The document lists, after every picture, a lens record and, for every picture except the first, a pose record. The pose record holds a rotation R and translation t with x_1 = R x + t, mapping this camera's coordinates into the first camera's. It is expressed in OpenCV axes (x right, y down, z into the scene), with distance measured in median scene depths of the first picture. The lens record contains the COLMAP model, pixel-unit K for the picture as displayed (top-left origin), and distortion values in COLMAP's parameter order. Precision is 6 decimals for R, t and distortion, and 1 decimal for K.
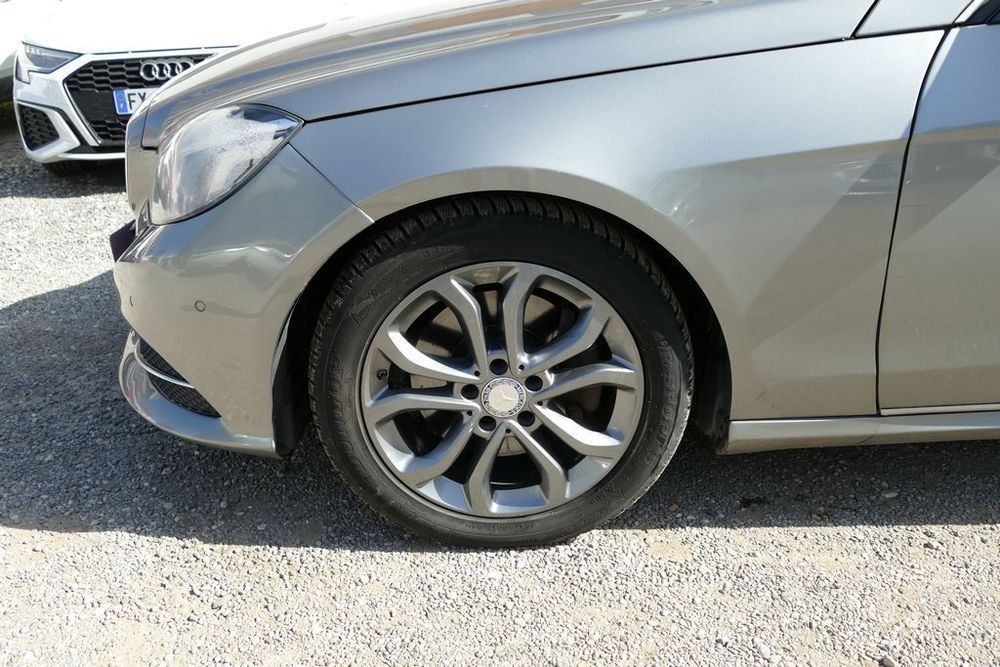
lens RADIAL K [[890.4, 0, 498.3], [0, 890.4, 342.0], [0, 0, 1]] dist [-0.045245, 0.027593]
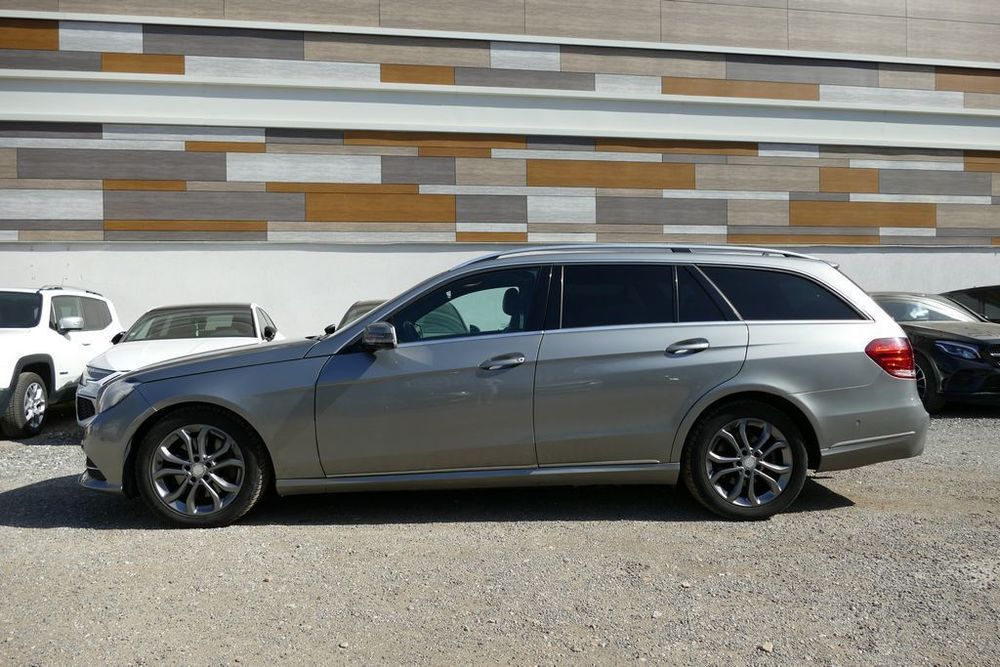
lens RADIAL K [[711.6, 0, 505.9], [0, 711.6, 330.6], [0, 0, 1]] dist [-0.016888, -0.001050]
pose [[0.999530, -0.001797, 0.030605, 0.993867], [0.013170, 0.926648, -0.375700, 0.549785], [-0.027685, 0.375926, 0.926236, -1.483196]]
